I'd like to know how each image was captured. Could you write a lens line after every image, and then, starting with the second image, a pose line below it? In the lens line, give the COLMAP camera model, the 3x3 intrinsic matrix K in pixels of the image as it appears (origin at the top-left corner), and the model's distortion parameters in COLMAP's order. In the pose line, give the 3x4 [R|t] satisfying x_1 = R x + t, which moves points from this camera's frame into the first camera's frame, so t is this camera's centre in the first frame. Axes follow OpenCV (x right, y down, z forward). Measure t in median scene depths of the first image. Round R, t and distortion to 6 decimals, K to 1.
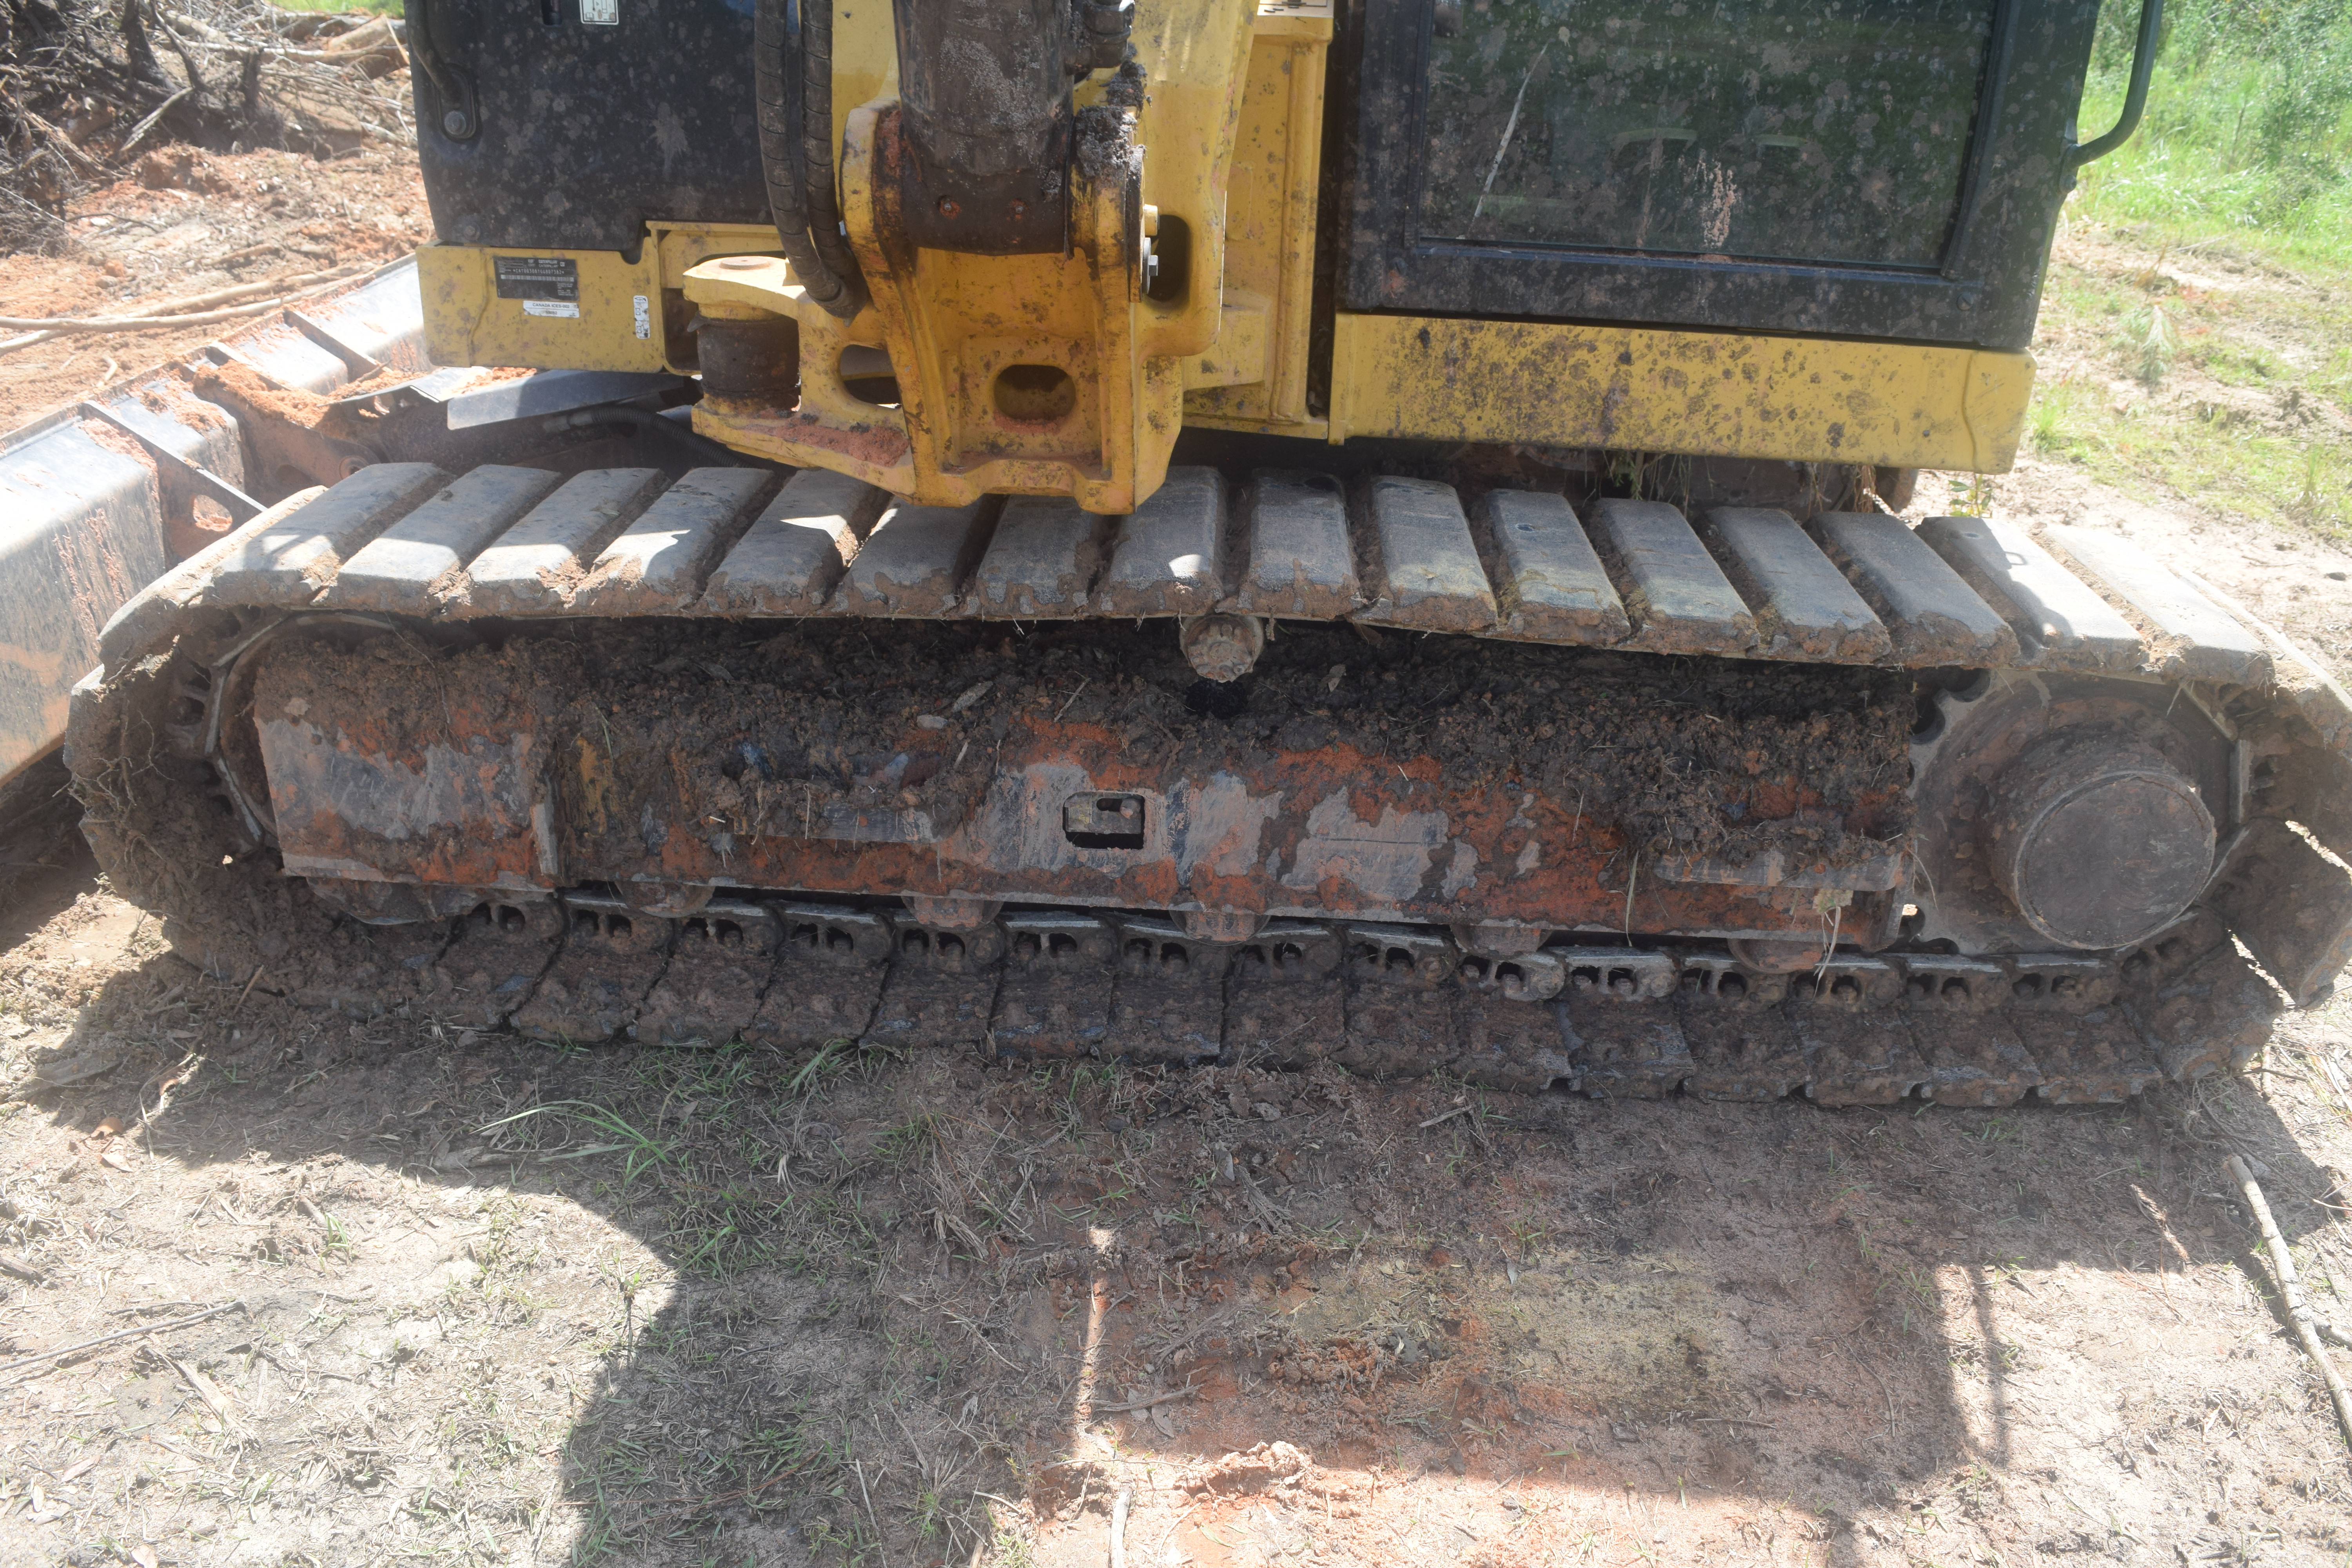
lens RADIAL K [[1830.6, 0, 1191.3], [0, 1830.6, 775.8], [0, 0, 1]] dist [-0.095153, 0.017274]
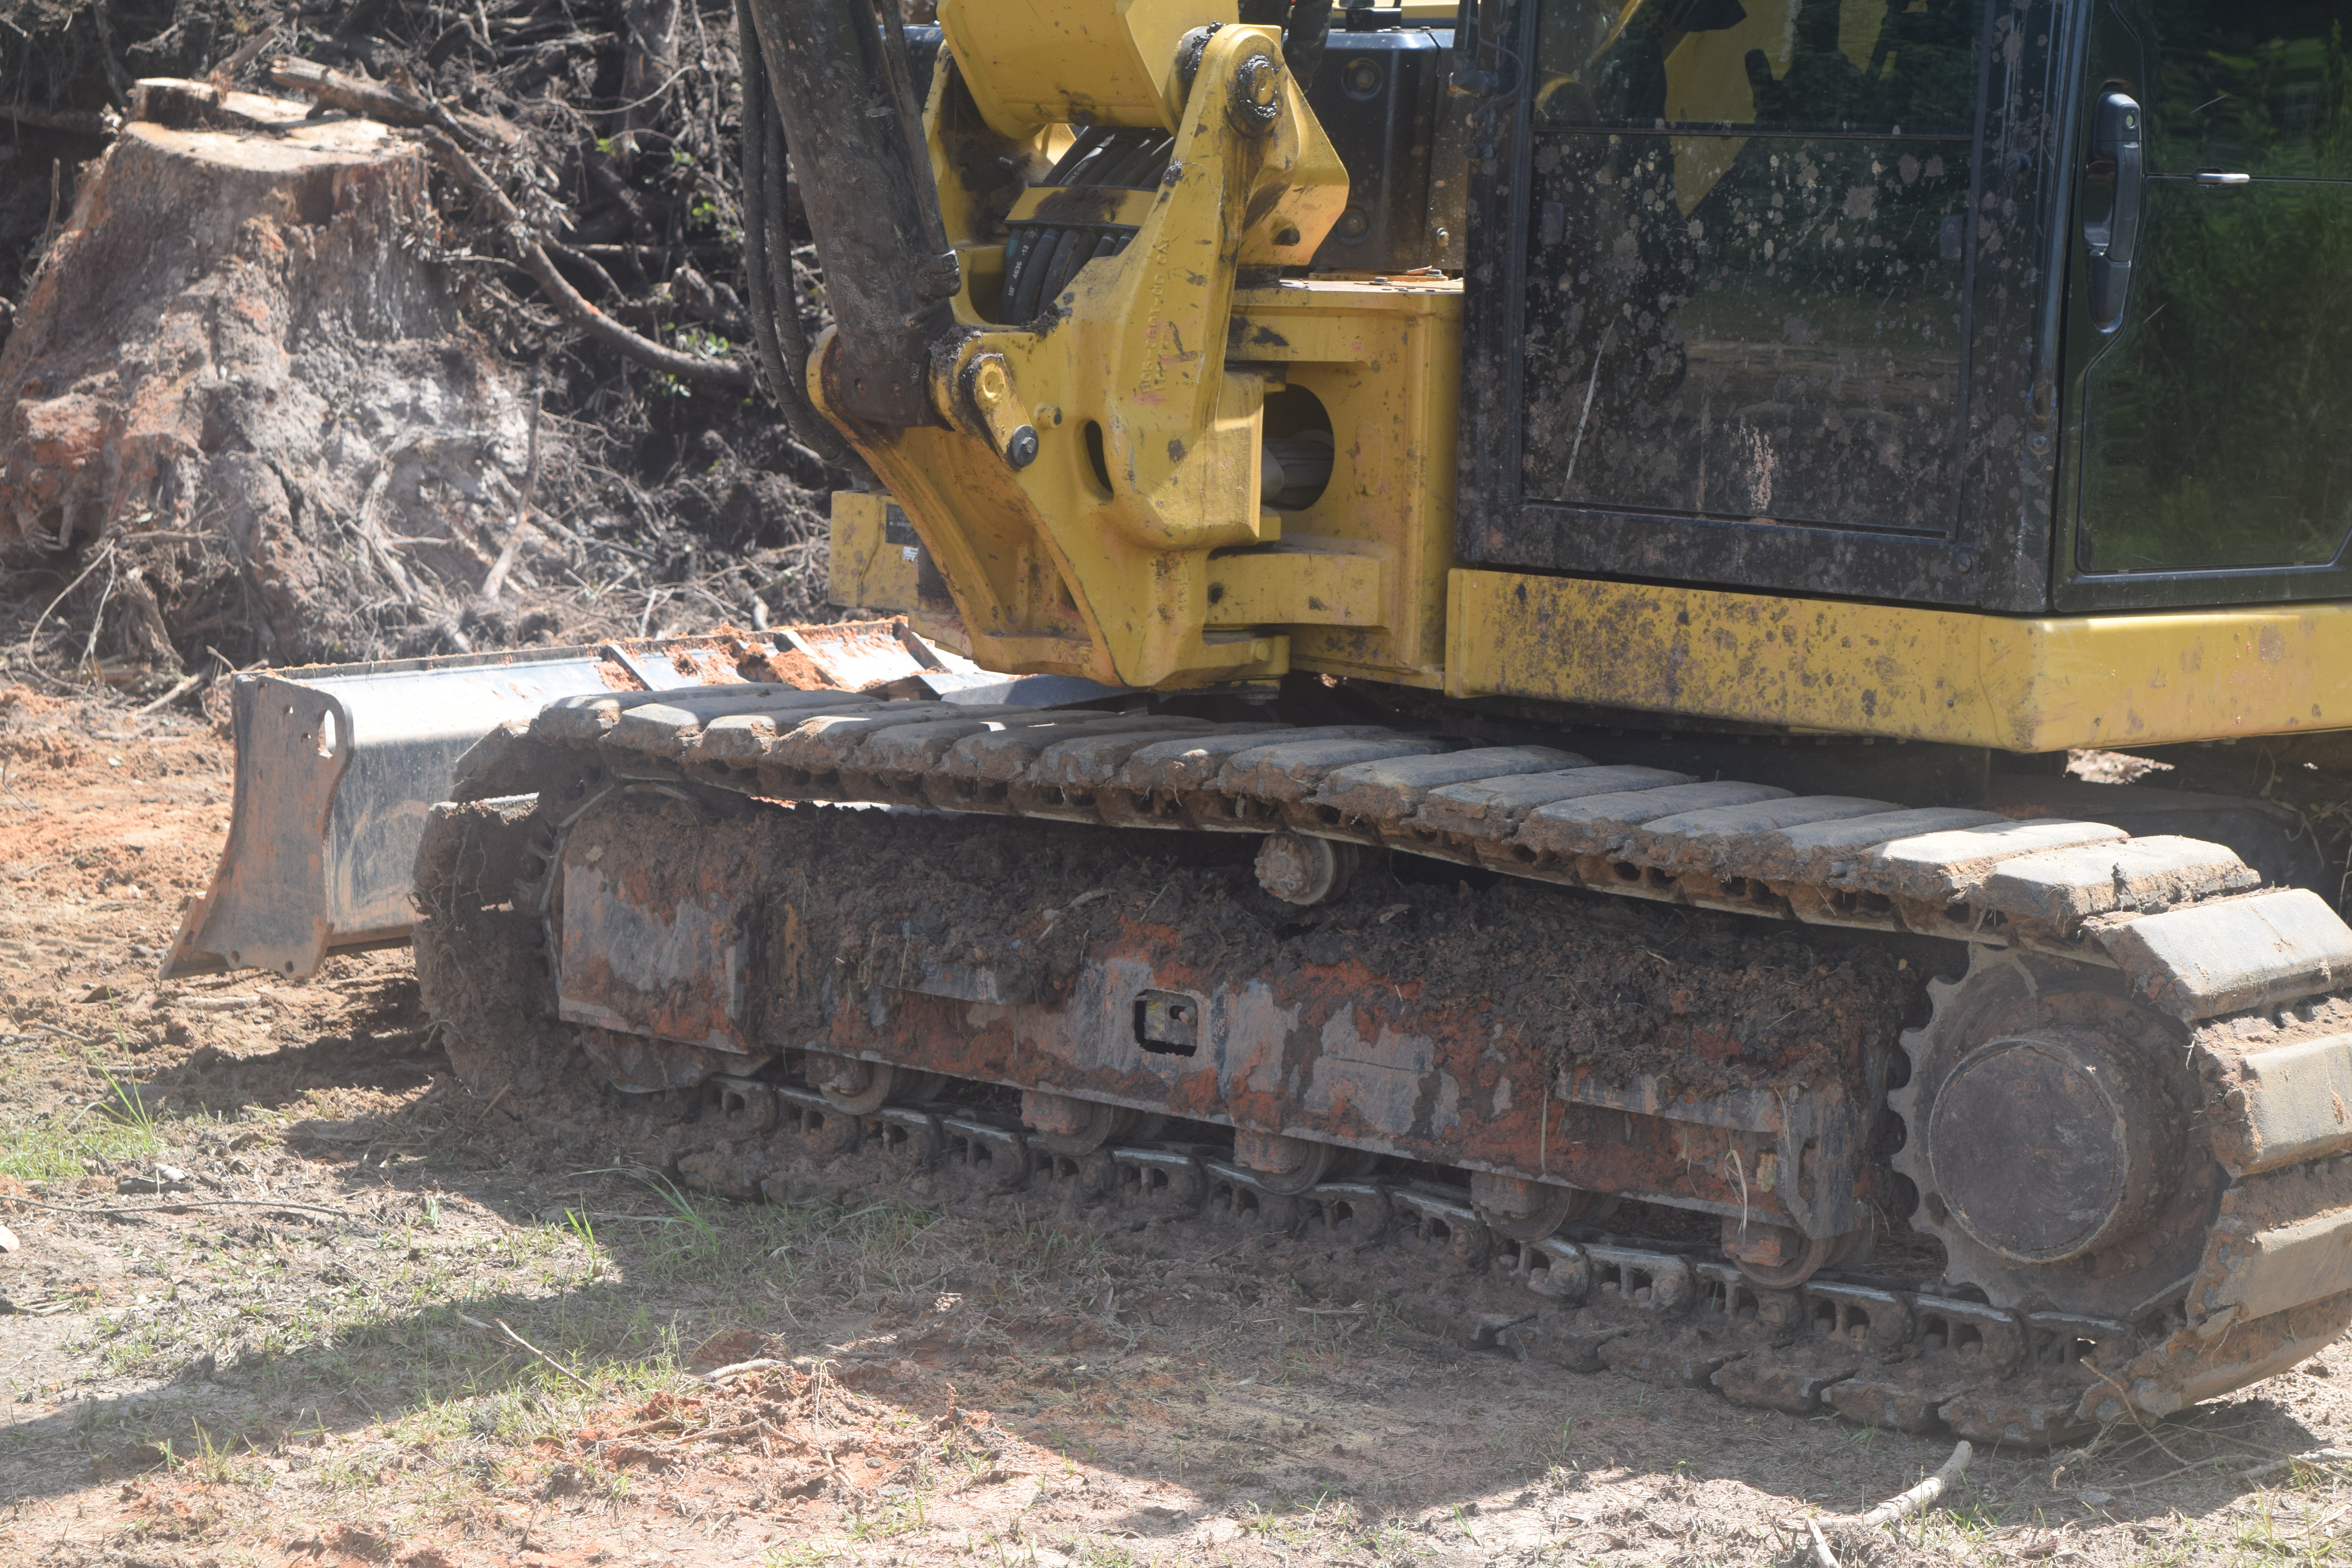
lens RADIAL K [[5244.5, 0, 1176.0], [0, 5244.5, 784.0], [0, 0, 1]] dist [0.075843, -0.124687]
pose [[0.803092, 0.061590, -0.592663, 1.705088], [-0.262810, 0.929281, -0.259552, 0.666864], [0.534765, 0.364202, 0.762485, -1.297944]]
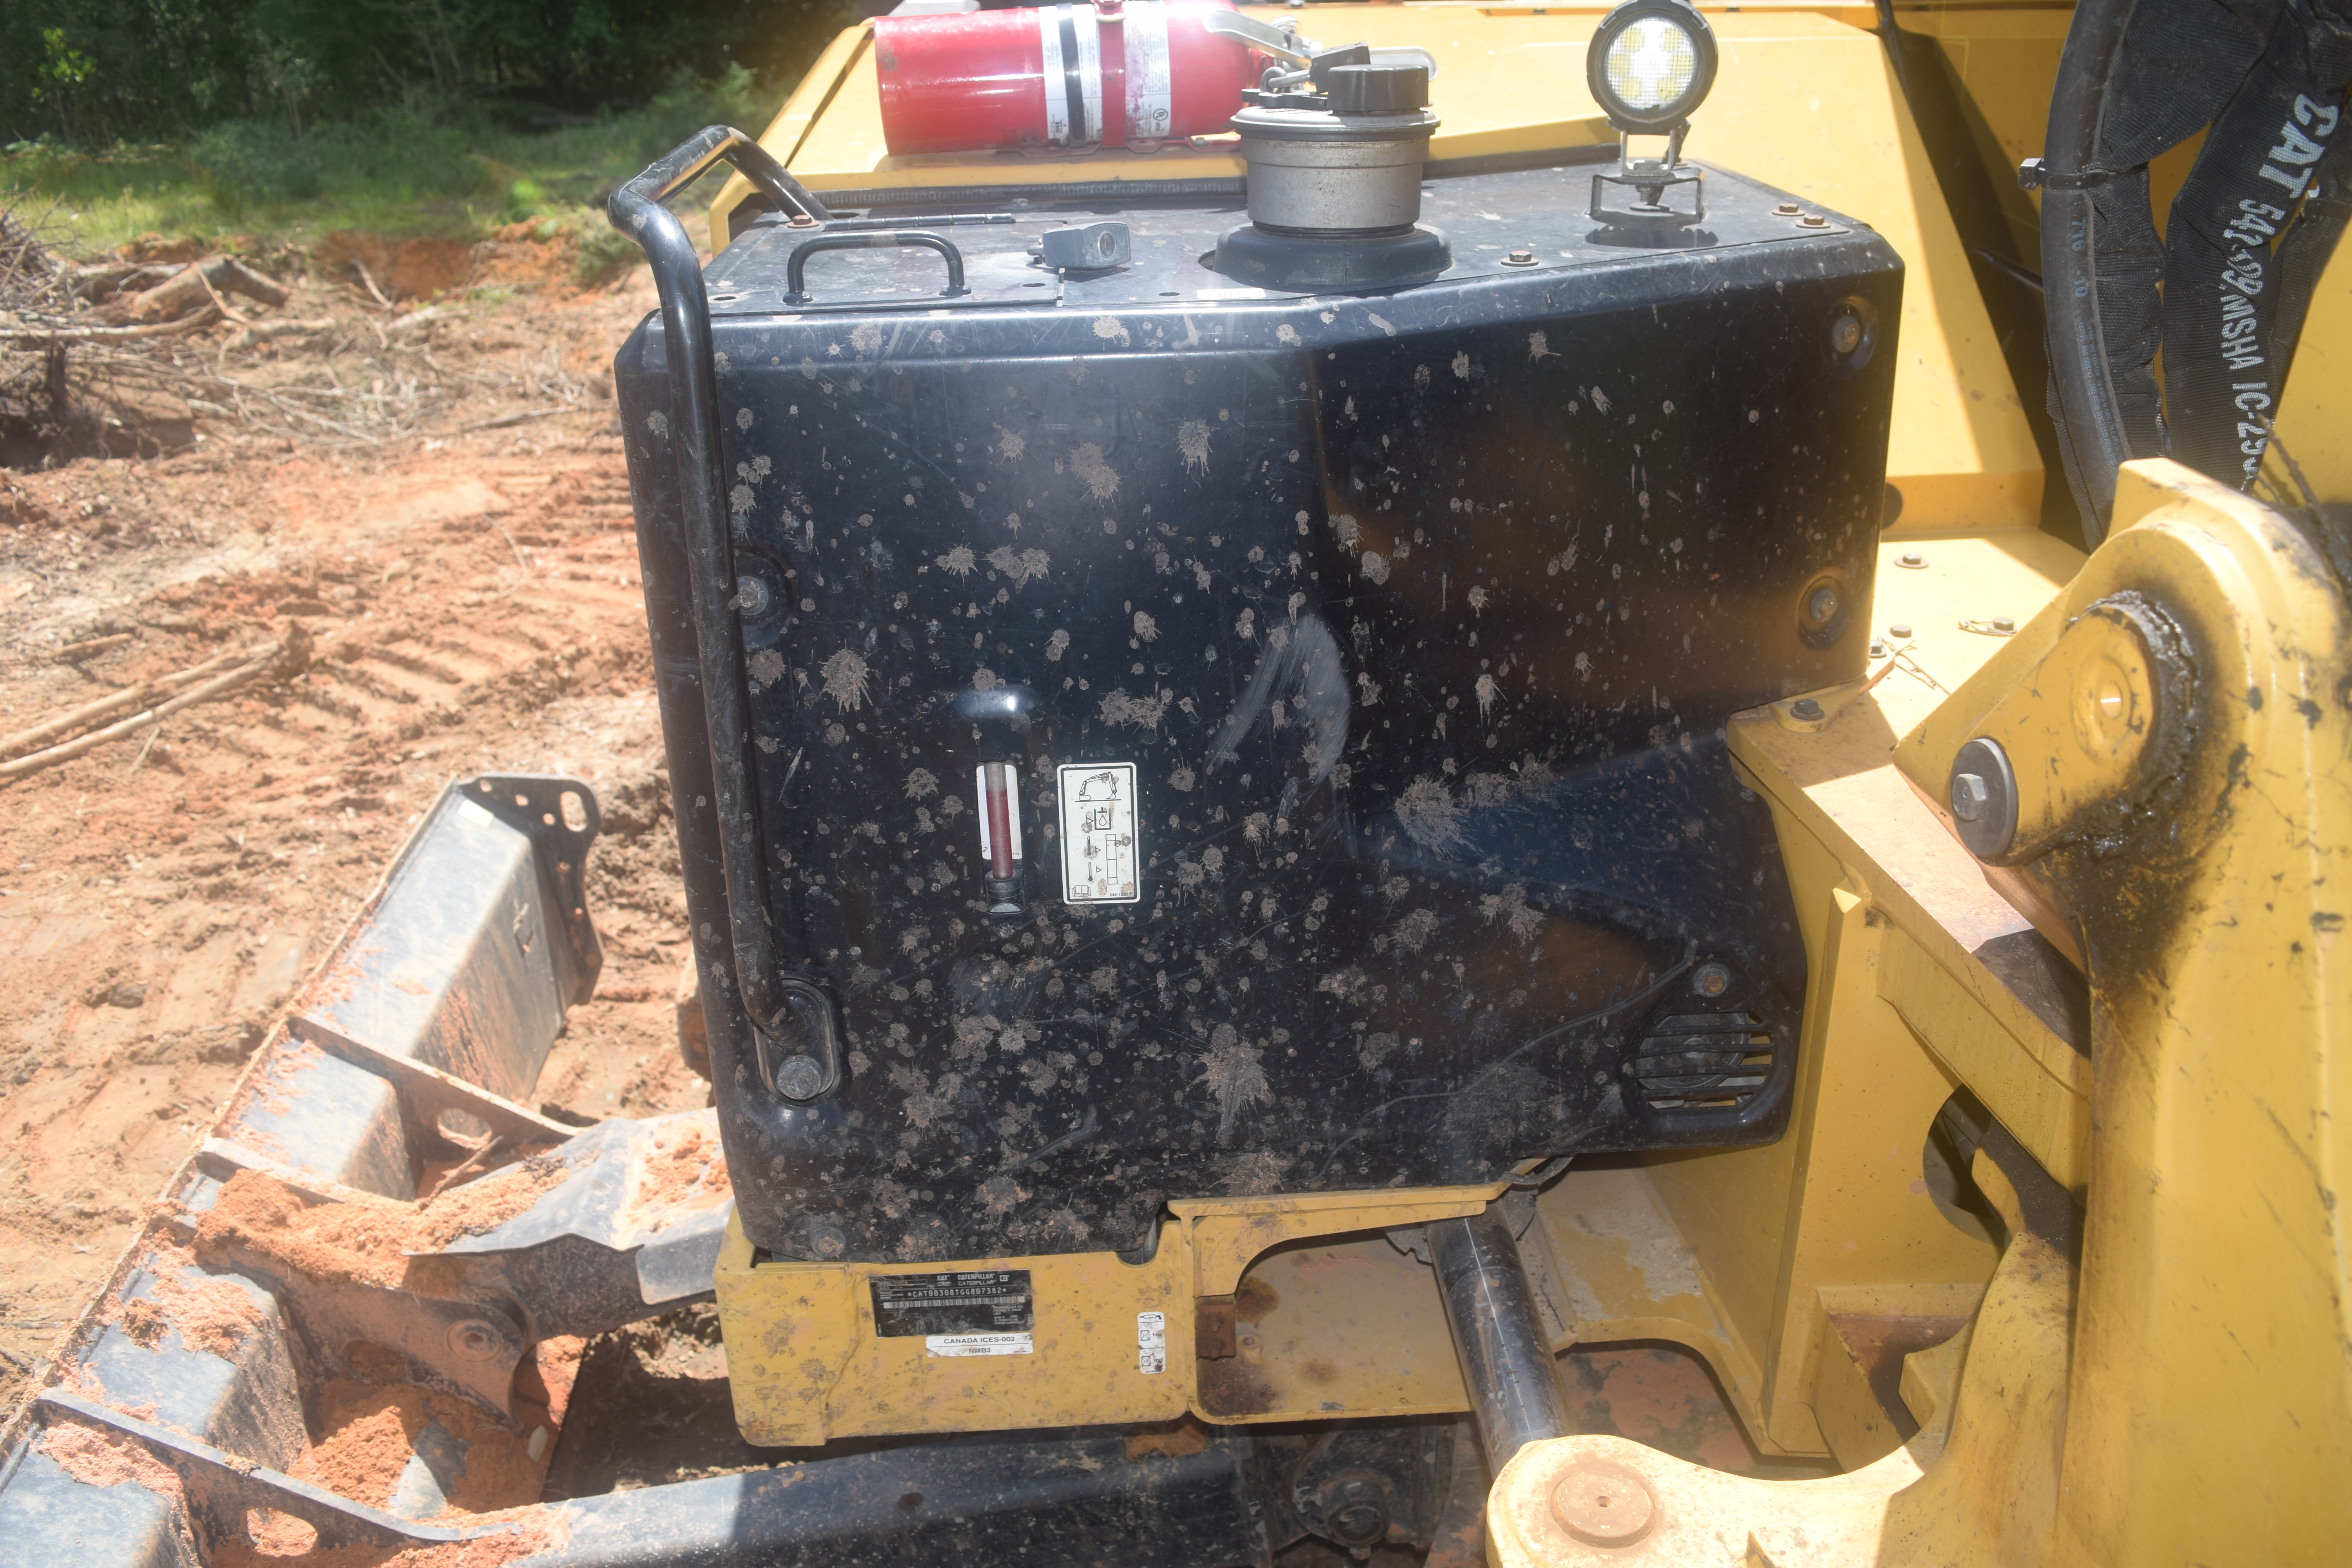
lens RADIAL K [[1830.6, 0, 1191.3], [0, 1830.6, 775.8], [0, 0, 1]] dist [-0.095153, 0.017274]
pose [[0.990399, -0.104851, 0.090085, -0.330178], [0.108617, 0.993359, -0.037952, -0.410790], [-0.085508, 0.047373, 0.995211, 0.449664]]
